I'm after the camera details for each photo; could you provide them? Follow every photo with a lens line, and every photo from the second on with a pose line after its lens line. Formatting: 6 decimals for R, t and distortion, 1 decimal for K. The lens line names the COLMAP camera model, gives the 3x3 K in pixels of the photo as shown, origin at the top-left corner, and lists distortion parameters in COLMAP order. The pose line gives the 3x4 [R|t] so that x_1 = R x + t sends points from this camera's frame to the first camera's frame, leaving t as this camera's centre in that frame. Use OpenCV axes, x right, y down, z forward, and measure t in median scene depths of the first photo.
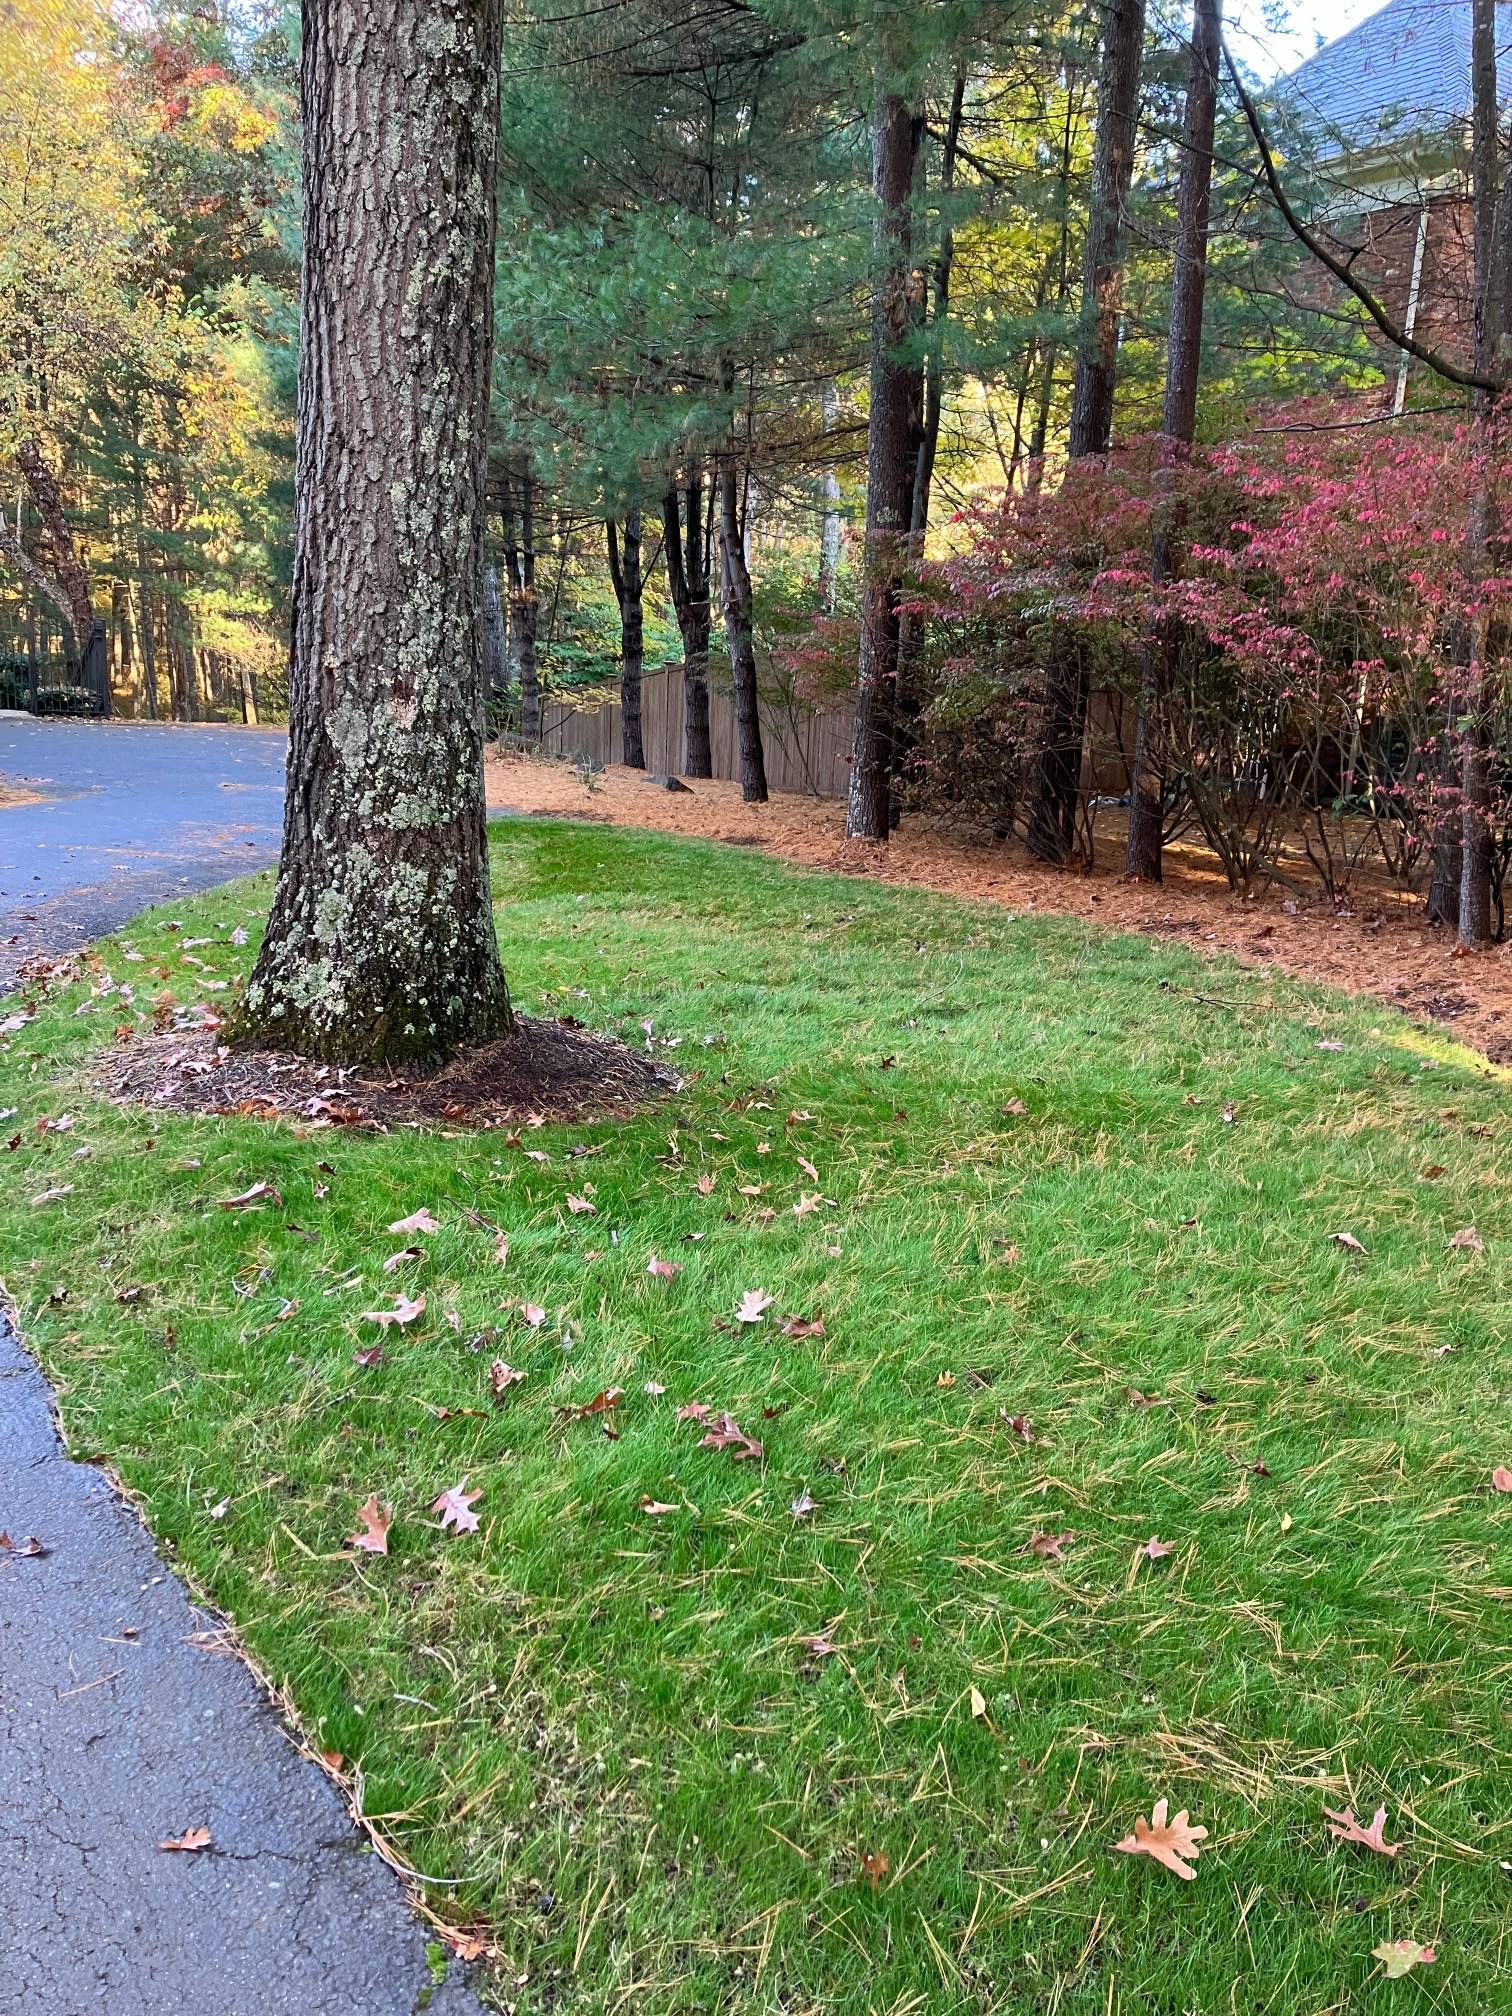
lens RADIAL K [[1653.4, 0, 756.0], [0, 1653.4, 1008.0], [0, 0, 1]] dist [0.133635, -0.158889]
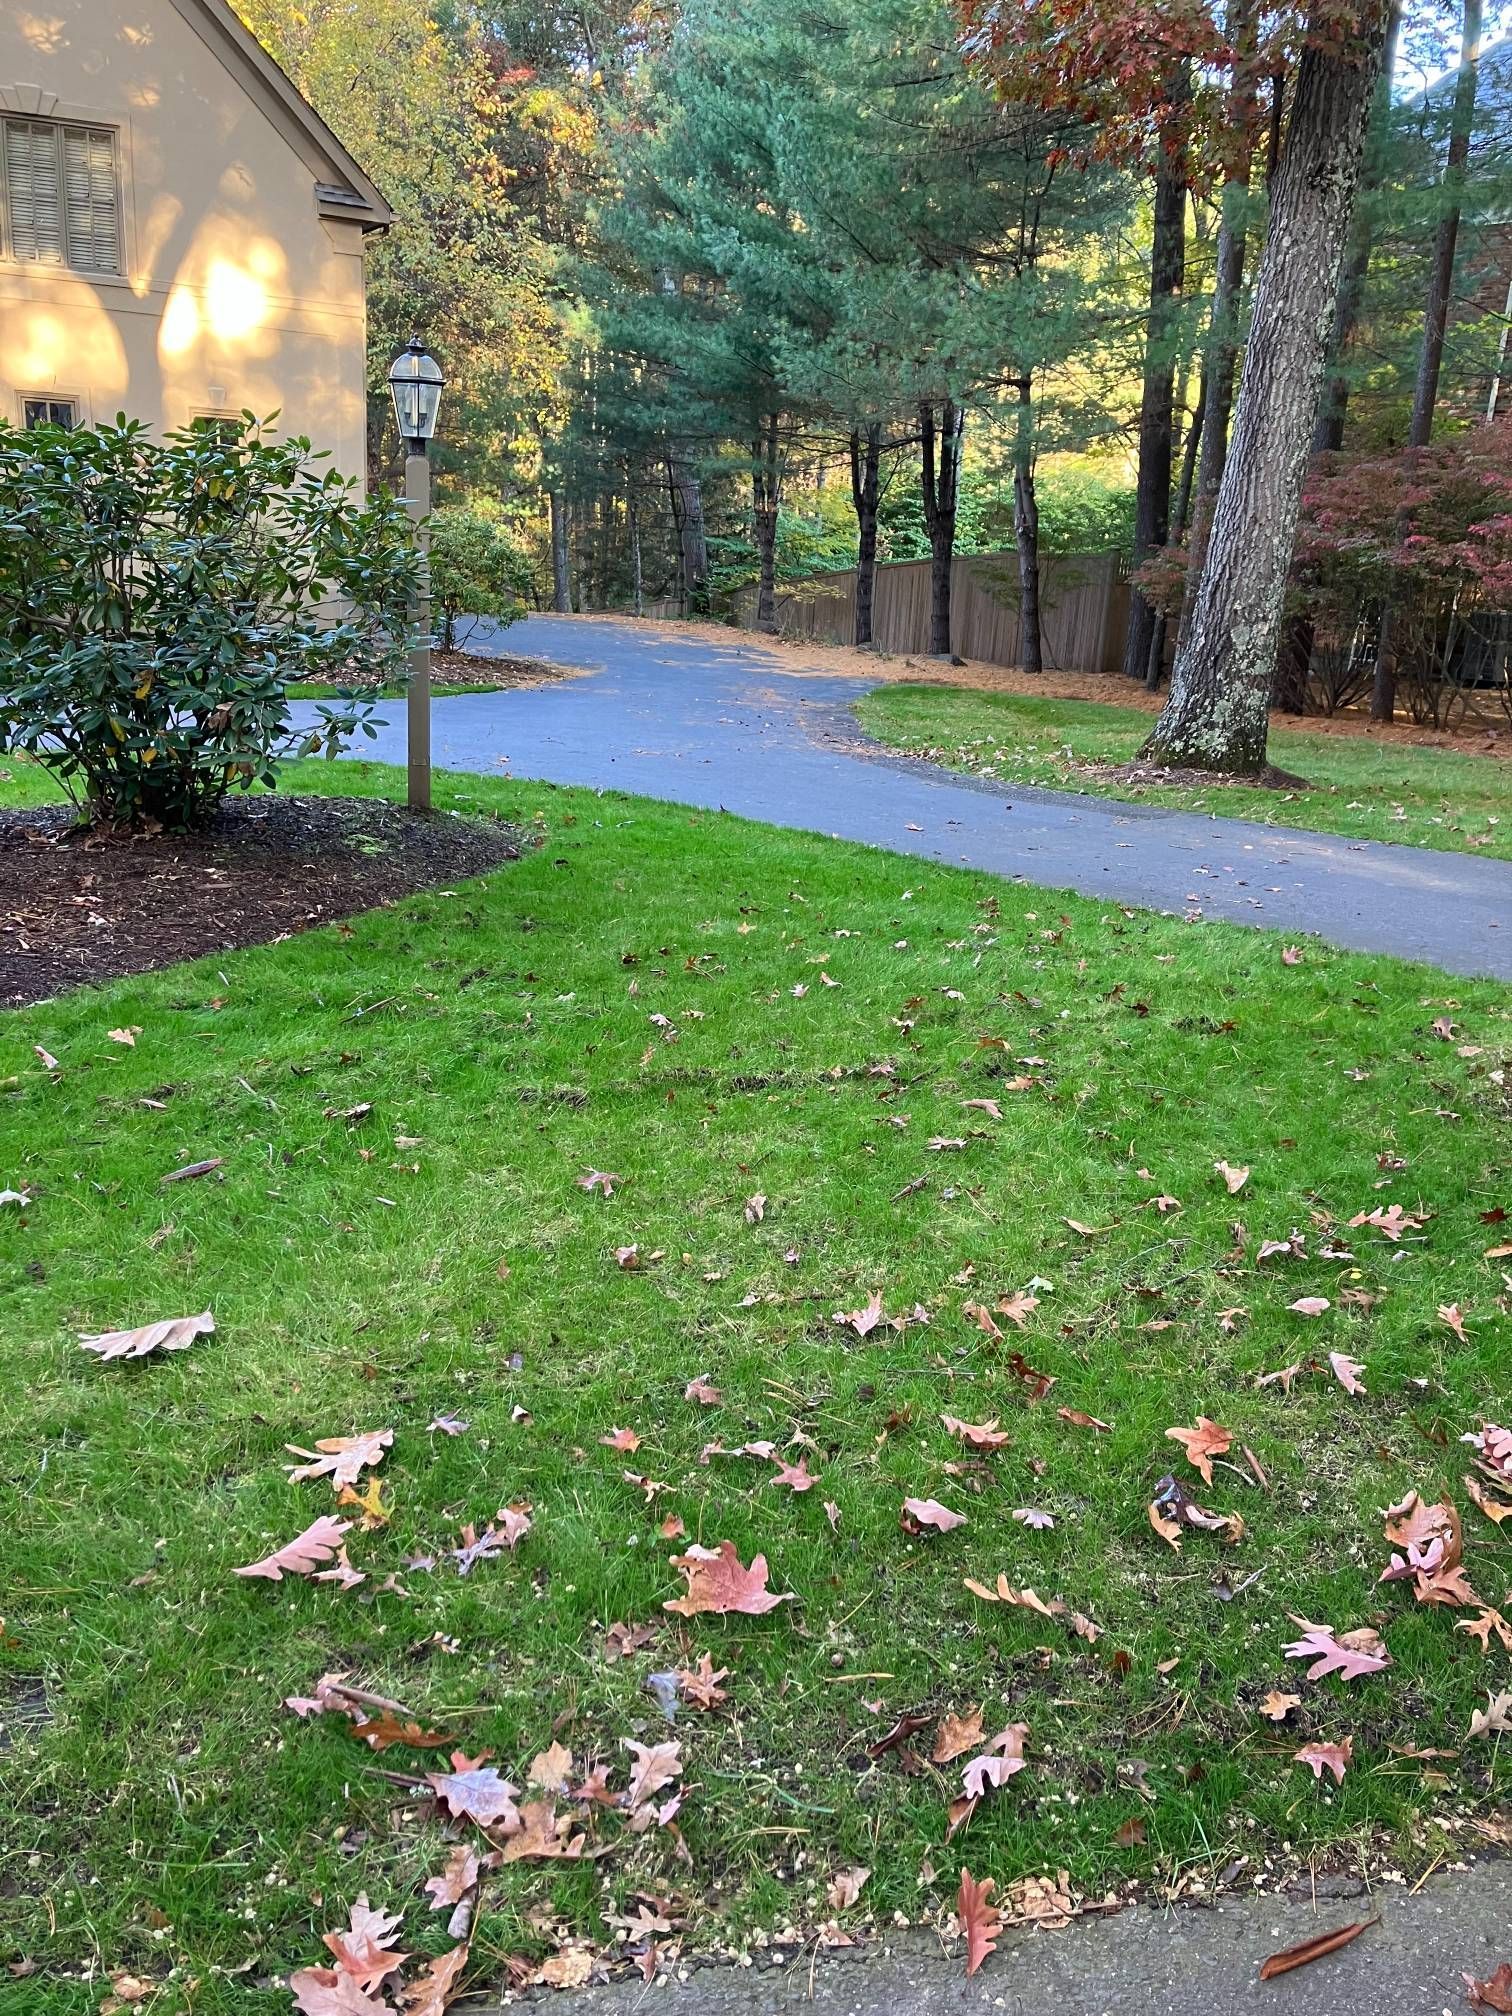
lens RADIAL K [[1632.2, 0, 797.0], [0, 1632.2, 1008.0], [0, 0, 1]] dist [0.012552, 0.004895]
pose [[0.999114, 0.000952, 0.042065, -0.982516], [-0.004041, 0.997293, 0.073421, 0.206726], [-0.041882, -0.073526, 0.996413, -1.403144]]
